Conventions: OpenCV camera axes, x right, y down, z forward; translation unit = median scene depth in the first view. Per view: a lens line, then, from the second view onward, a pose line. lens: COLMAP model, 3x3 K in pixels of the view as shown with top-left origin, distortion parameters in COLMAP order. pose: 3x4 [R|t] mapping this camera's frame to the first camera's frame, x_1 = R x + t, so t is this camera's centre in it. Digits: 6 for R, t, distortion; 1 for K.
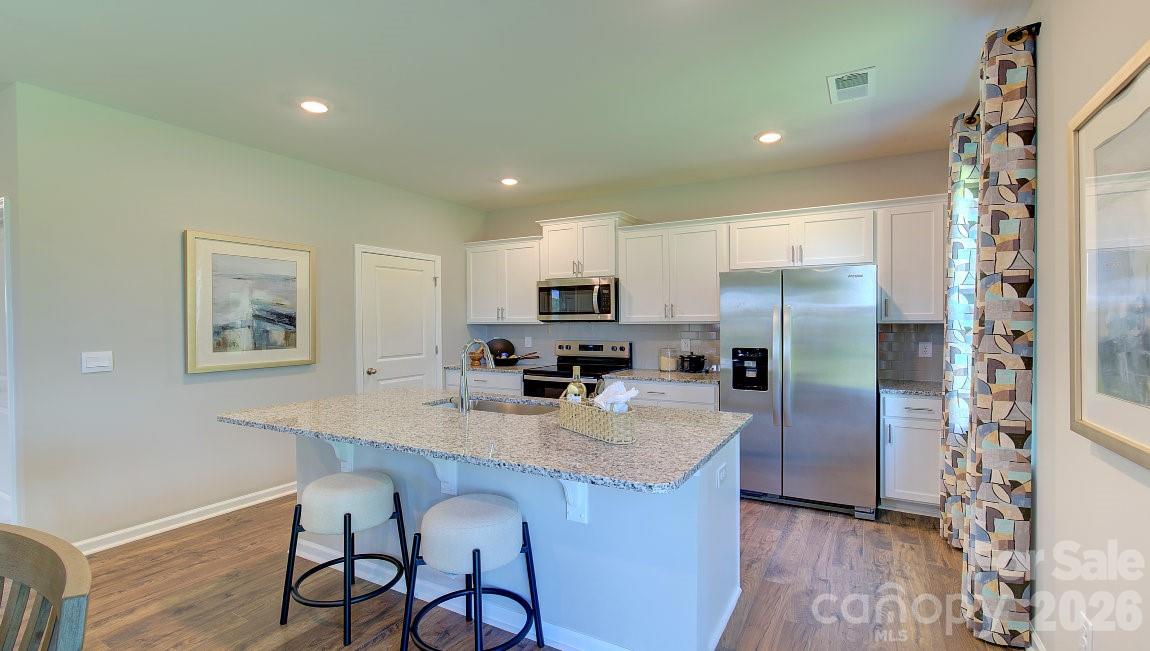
lens RADIAL K [[509.6, 0, 576.9], [0, 509.6, 329.1], [0, 0, 1]] dist [-0.001132, 0.000790]
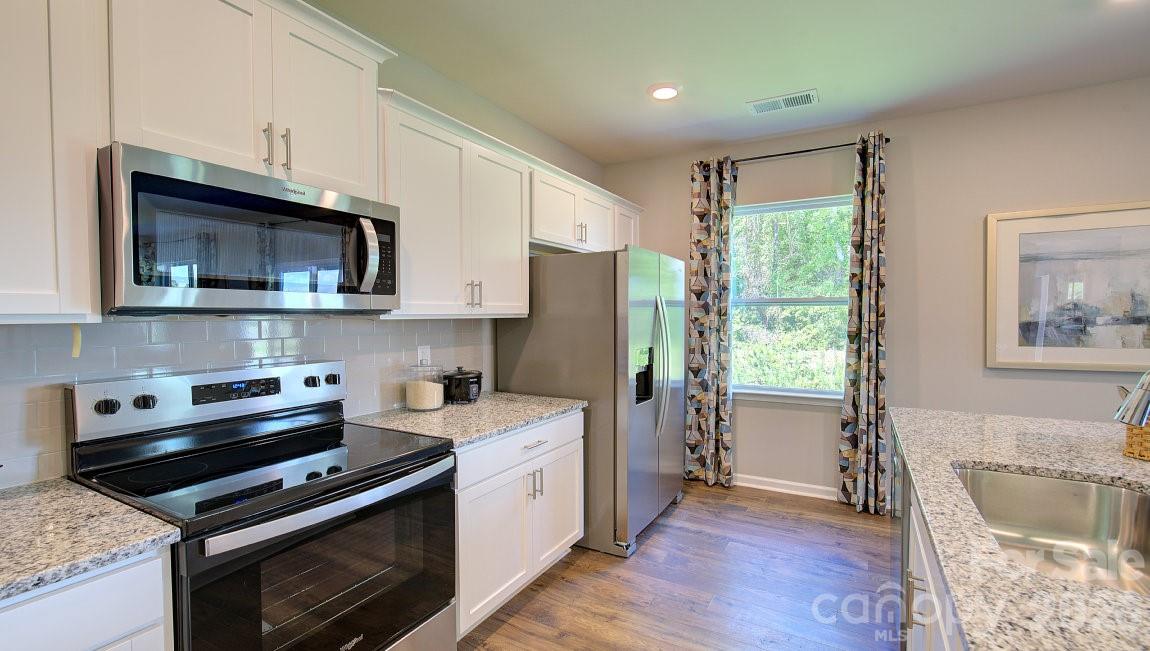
lens RADIAL K [[509.6, 0, 576.9], [0, 509.6, 329.1], [0, 0, 1]] dist [-0.001132, 0.000790]
pose [[0.001570, -0.026423, 0.999650, -0.340976], [0.015279, 0.999535, 0.026396, -0.010449], [-0.999882, 0.015232, 0.001973, 0.850038]]
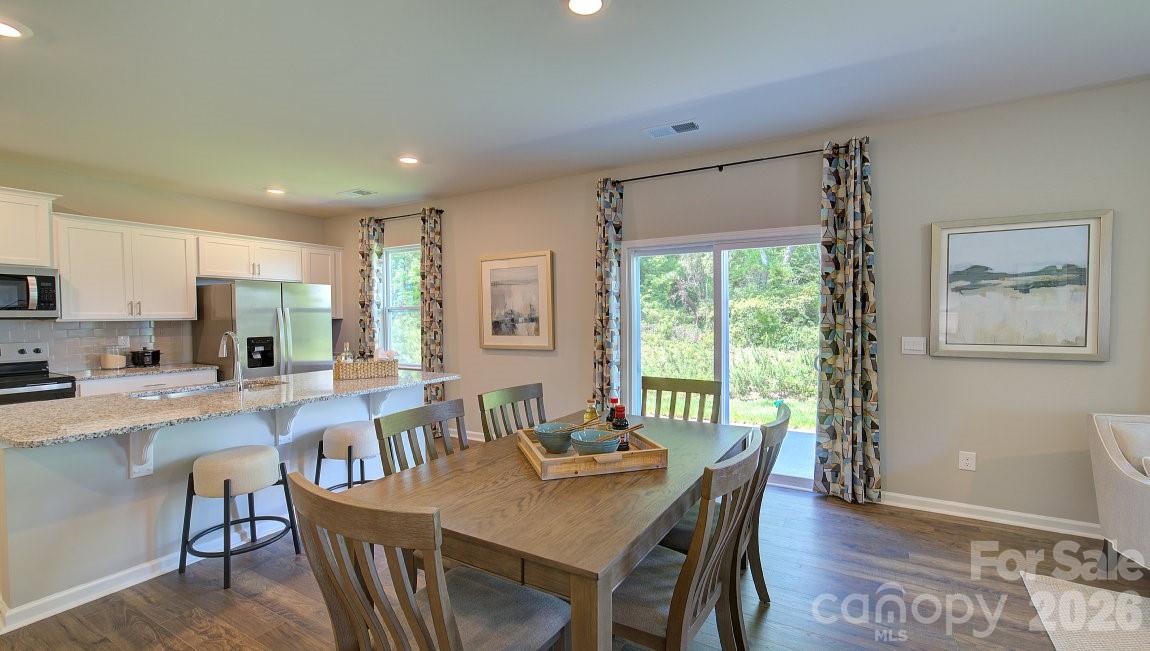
lens RADIAL K [[509.6, 0, 576.9], [0, 509.6, 329.1], [0, 0, 1]] dist [-0.001132, 0.000790]
pose [[0.022071, -0.023945, 0.999470, -0.786127], [0.020554, 0.999513, 0.023492, 0.001044], [-0.999545, 0.020025, 0.022552, 0.086374]]
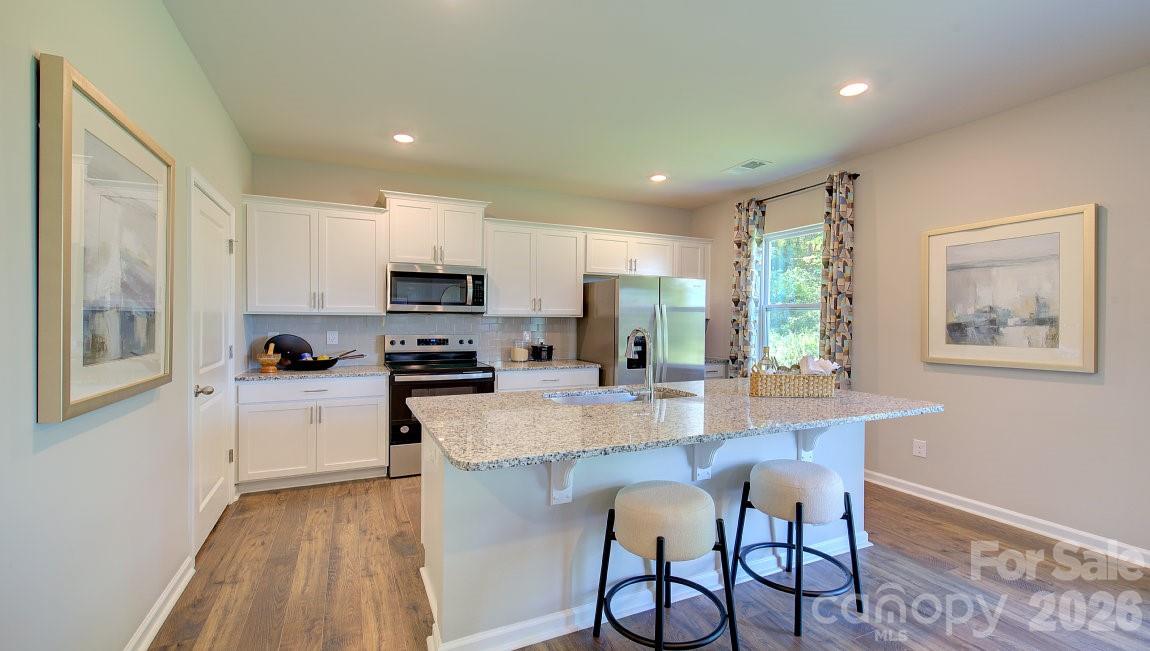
lens RADIAL K [[494.4, 0, 575.0], [0, 494.4, 325.5], [0, 0, 1]] dist [0.004060, 0.000233]
pose [[0.584053, 0.000387, 0.811715, -0.591406], [0.001491, 0.999998, -0.001549, 0.009747], [-0.811714, 0.002116, 0.584051, 0.310694]]
